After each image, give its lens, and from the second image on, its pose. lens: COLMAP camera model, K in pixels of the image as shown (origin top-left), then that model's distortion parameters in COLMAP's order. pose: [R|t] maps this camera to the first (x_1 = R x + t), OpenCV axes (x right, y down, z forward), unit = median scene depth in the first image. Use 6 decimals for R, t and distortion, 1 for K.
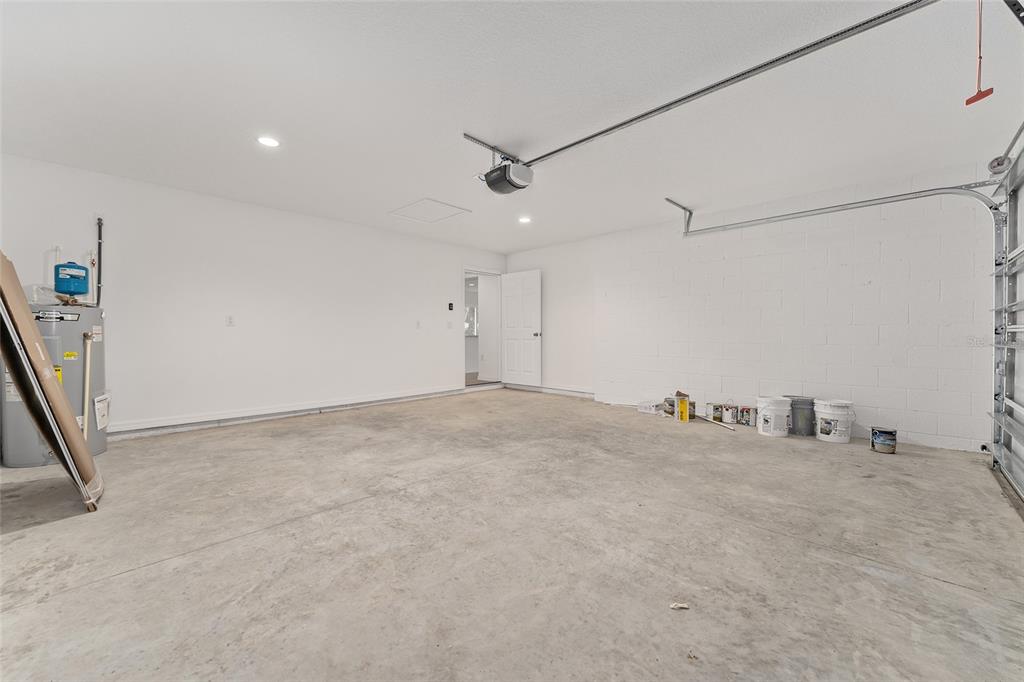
lens RADIAL K [[410.7, 0, 510.6], [0, 410.7, 338.7], [0, 0, 1]] dist [0.001192, -0.000372]
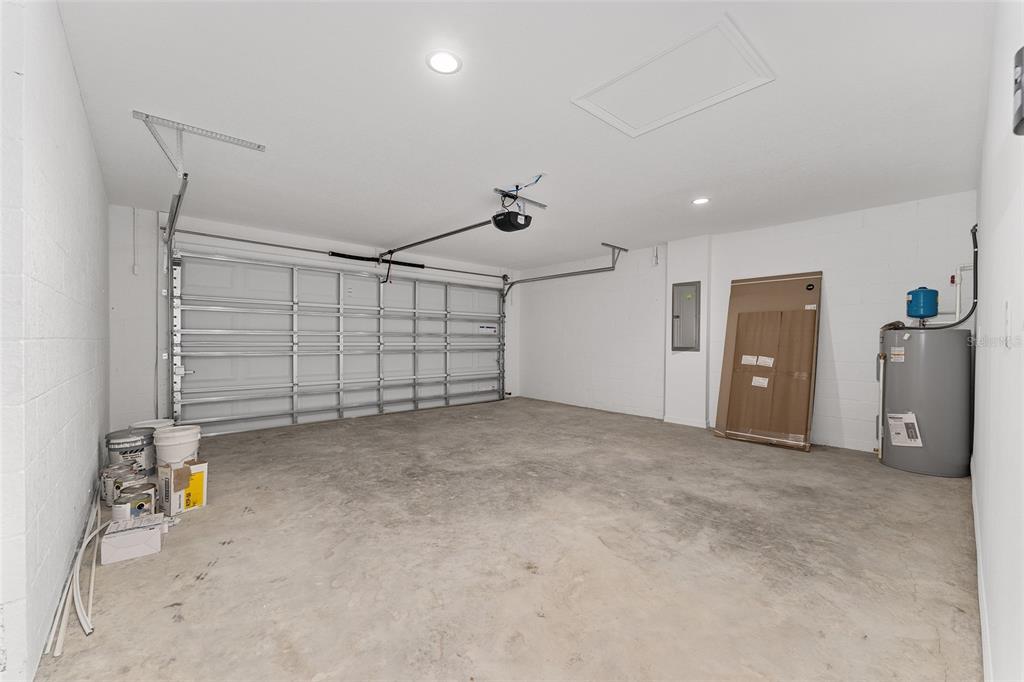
lens RADIAL K [[410.7, 0, 512.3], [0, 410.7, 342.5], [0, 0, 1]] dist [0.001192, -0.000372]
pose [[-0.997497, -0.008488, 0.070193, -0.089685], [-0.007896, 0.999931, 0.008713, -0.045701], [-0.070262, 0.008137, -0.997495, 2.110550]]
